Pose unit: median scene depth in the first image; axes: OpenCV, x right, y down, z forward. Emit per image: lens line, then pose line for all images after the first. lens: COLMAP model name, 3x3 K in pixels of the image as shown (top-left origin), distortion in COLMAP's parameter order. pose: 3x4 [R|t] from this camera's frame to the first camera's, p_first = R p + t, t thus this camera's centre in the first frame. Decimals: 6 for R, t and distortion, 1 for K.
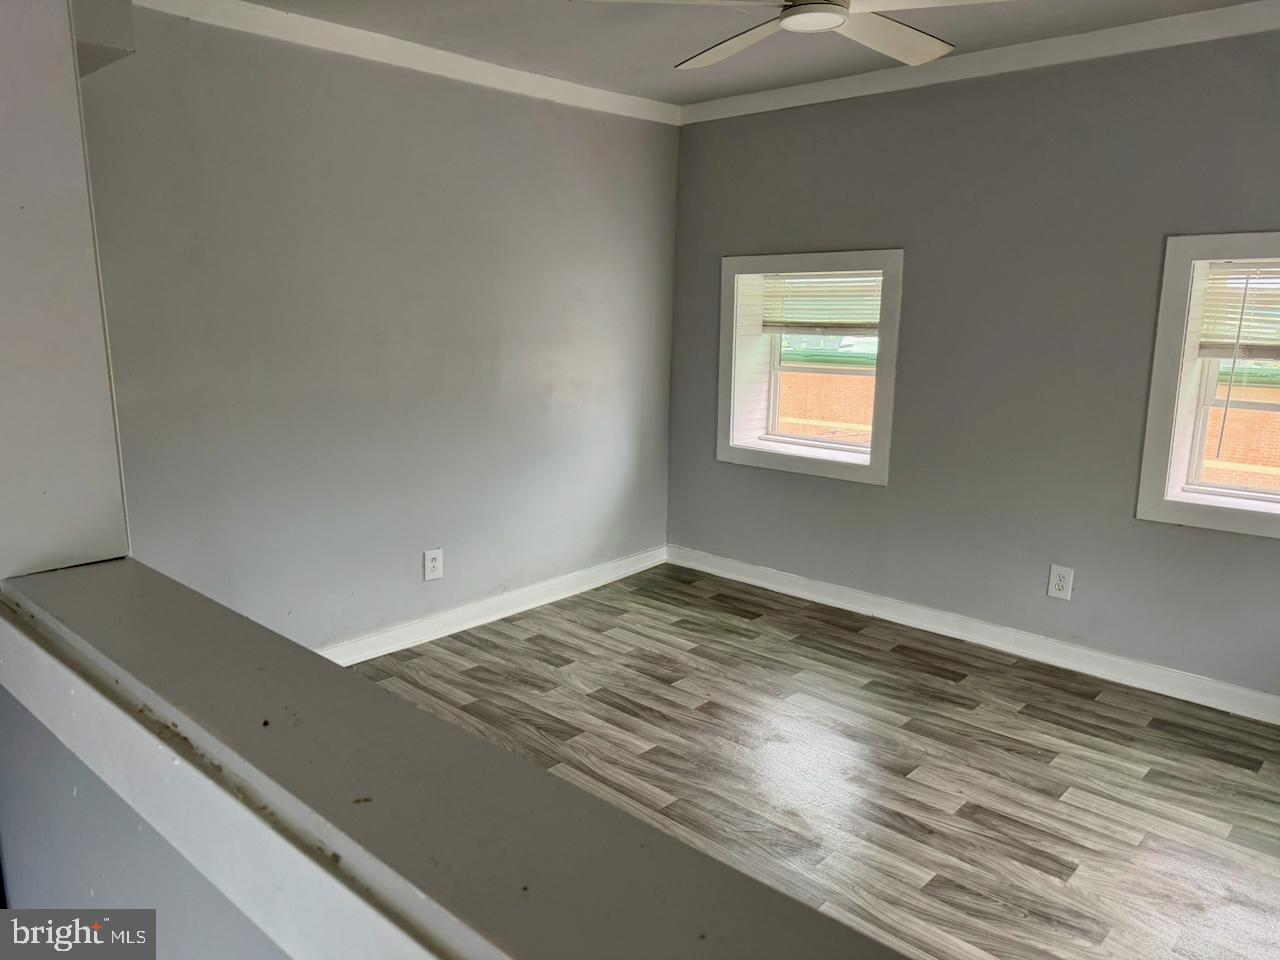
lens RADIAL K [[908.5, 0, 642.3], [0, 908.5, 486.3], [0, 0, 1]] dist [0.051833, -0.053422]
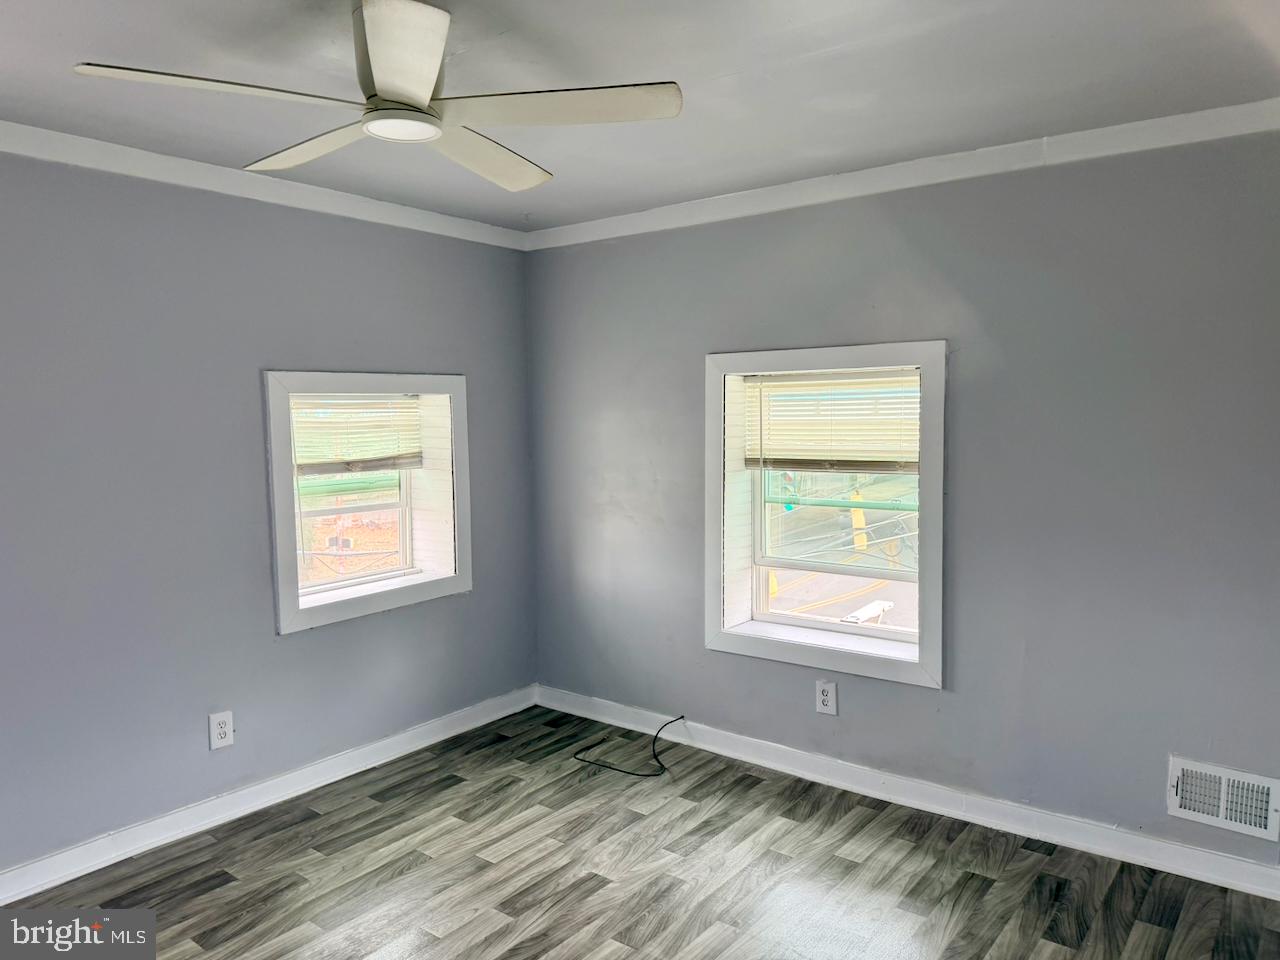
lens RADIAL K [[908.5, 0, 641.7], [0, 908.5, 478.6], [0, 0, 1]] dist [0.051833, -0.053422]
pose [[-0.093261, -0.084623, 0.992039, -0.486683], [0.208918, 0.972536, 0.102599, -0.150047], [-0.973476, 0.216823, -0.073020, 0.606771]]
